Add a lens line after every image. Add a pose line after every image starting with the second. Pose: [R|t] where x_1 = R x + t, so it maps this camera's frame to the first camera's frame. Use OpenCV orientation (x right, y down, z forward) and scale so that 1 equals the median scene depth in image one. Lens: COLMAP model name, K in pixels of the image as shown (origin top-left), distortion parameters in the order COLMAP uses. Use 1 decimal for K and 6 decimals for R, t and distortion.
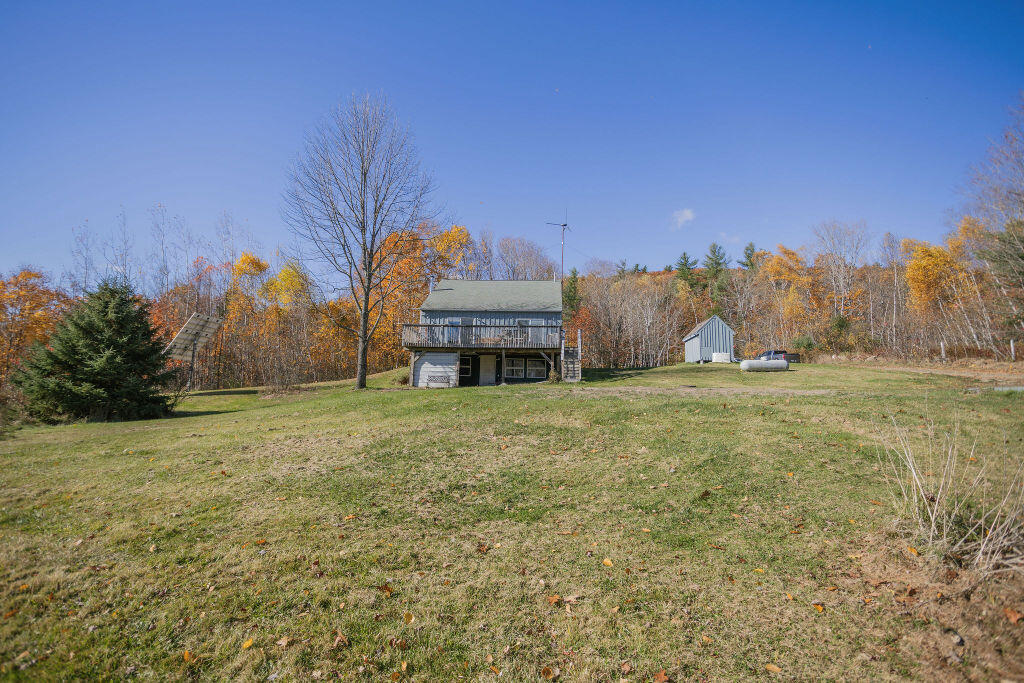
lens RADIAL K [[484.5, 0, 512.0], [0, 484.5, 341.5], [0, 0, 1]] dist [0.000444, 0.000147]
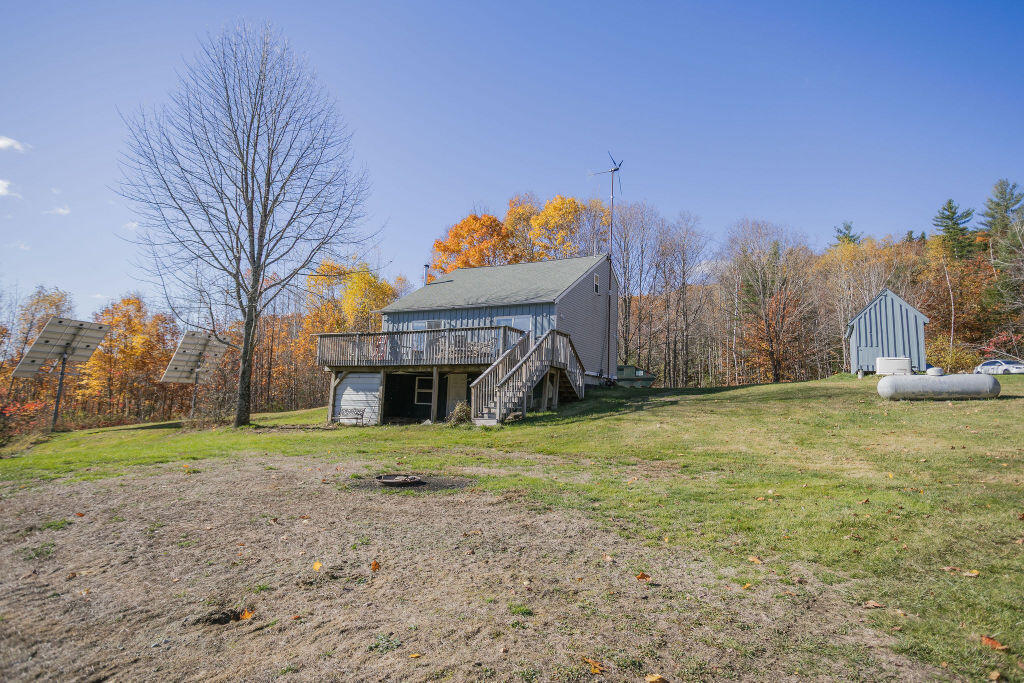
lens RADIAL K [[504.6, 0, 603.9], [0, 504.6, 340.6], [0, 0, 1]] dist [-0.002063, -0.000256]
pose [[0.932624, -0.037253, -0.358922, 0.401726], [0.039049, 0.999235, -0.002246, -0.008075], [0.358731, -0.011921, 0.933365, 0.424265]]
